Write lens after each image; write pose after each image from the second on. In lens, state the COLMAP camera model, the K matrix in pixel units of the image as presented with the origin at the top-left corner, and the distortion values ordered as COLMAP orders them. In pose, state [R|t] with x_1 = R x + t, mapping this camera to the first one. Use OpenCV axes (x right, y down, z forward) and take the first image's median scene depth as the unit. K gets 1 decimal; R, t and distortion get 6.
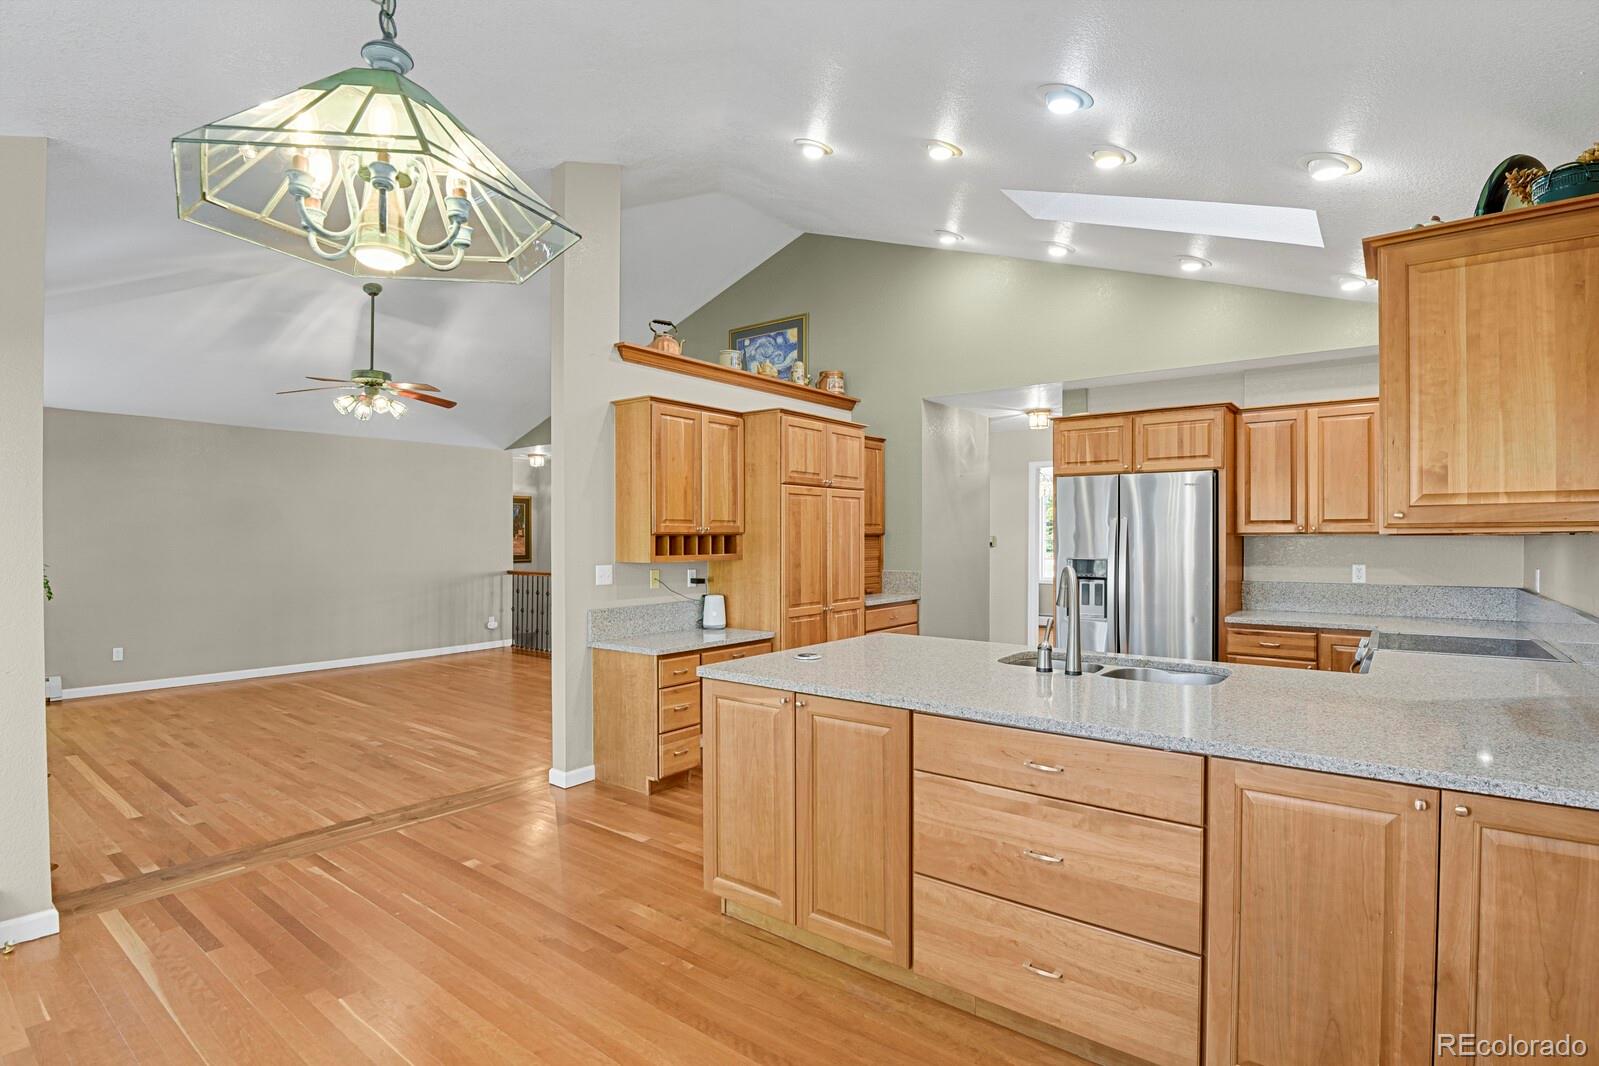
lens RADIAL K [[789.7, 0, 790.1], [0, 789.7, 530.5], [0, 0, 1]] dist [-0.024492, -0.004387]
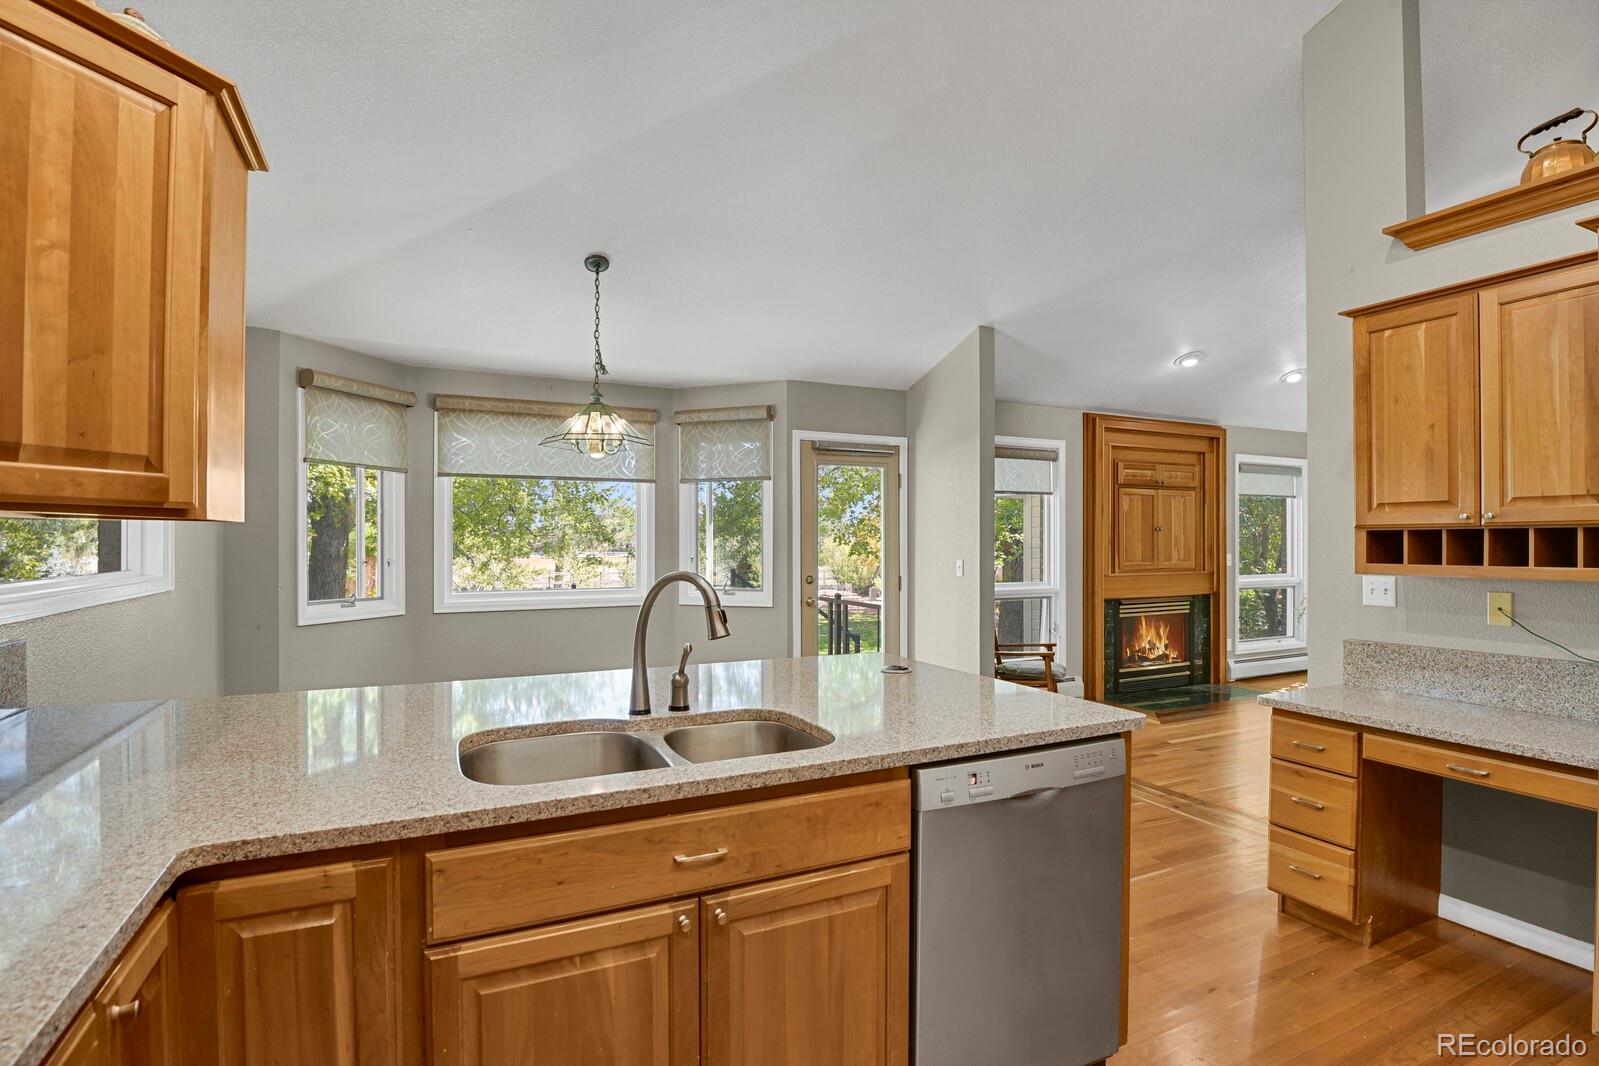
lens RADIAL K [[789.7, 0, 806.1], [0, 789.7, 536.0], [0, 0, 1]] dist [-0.024492, -0.004387]
pose [[-0.422171, -0.006885, -0.906490, 0.485947], [0.006100, 0.999927, -0.010435, 0.011959], [0.906496, -0.009935, -0.422098, 0.720530]]
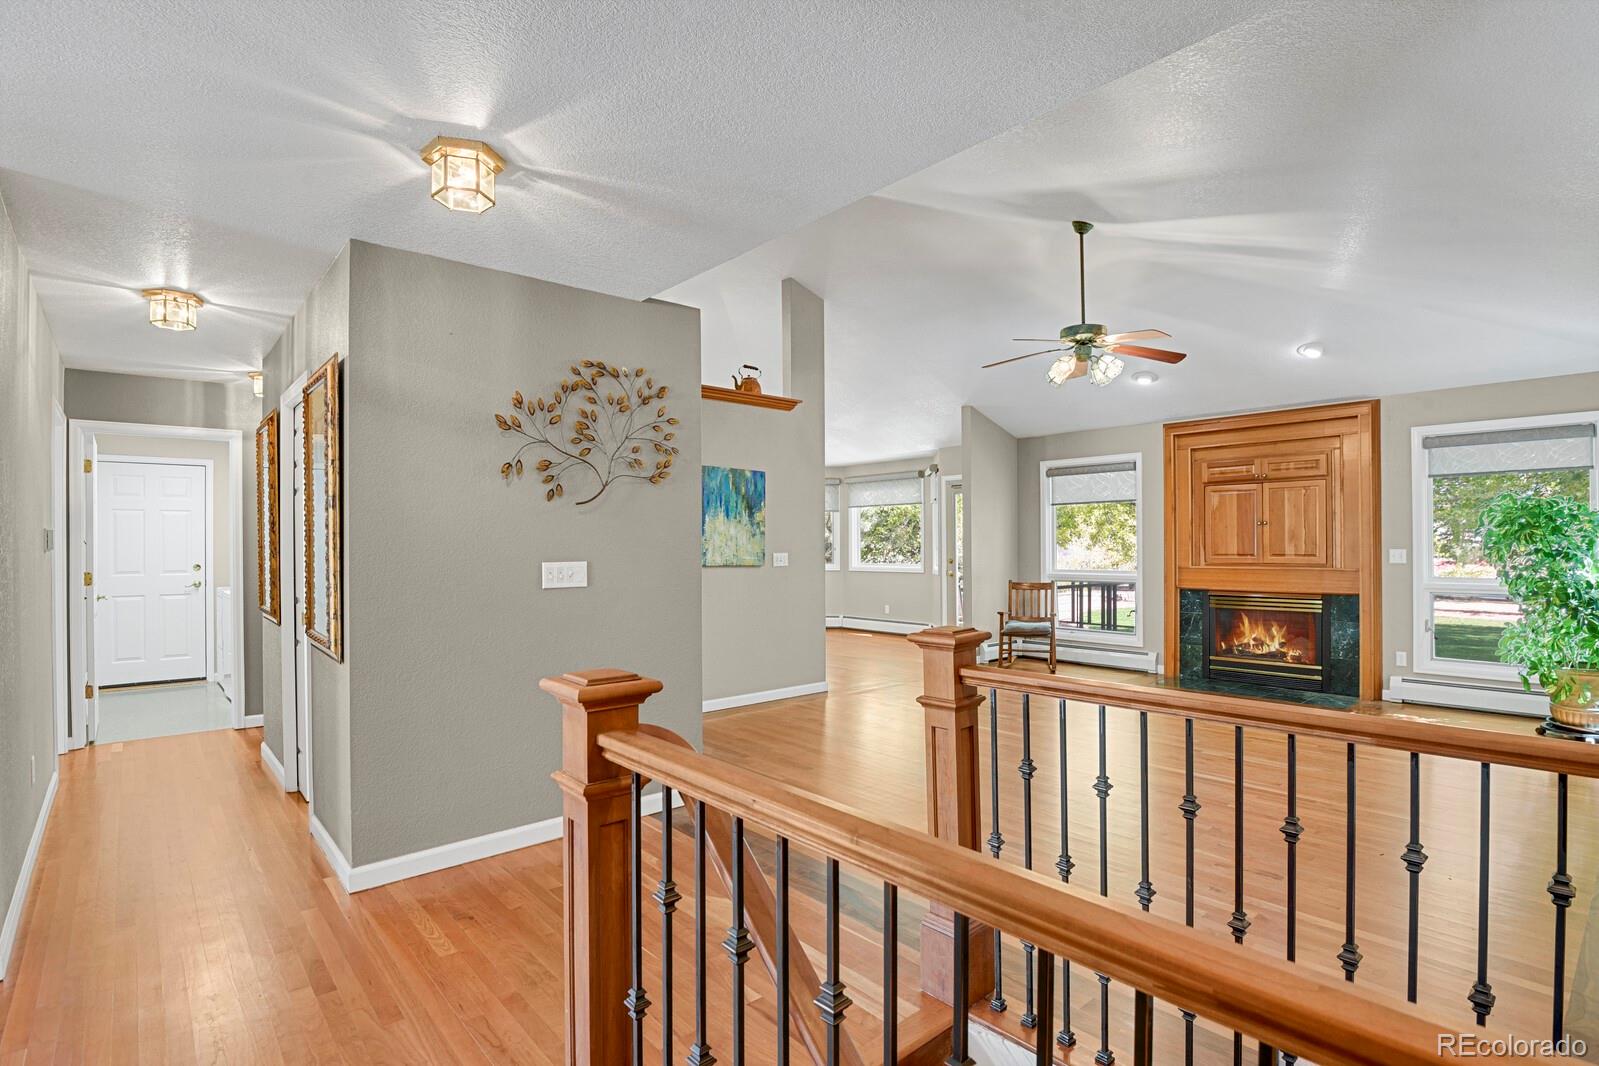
lens RADIAL K [[789.7, 0, 799.2], [0, 789.7, 540.0], [0, 0, 1]] dist [-0.024492, -0.004387]
pose [[-0.984916, 0.005455, 0.172946, -0.437442], [0.003631, 0.999934, -0.010860, 0.029638], [-0.172993, -0.010068, -0.984872, 2.133279]]
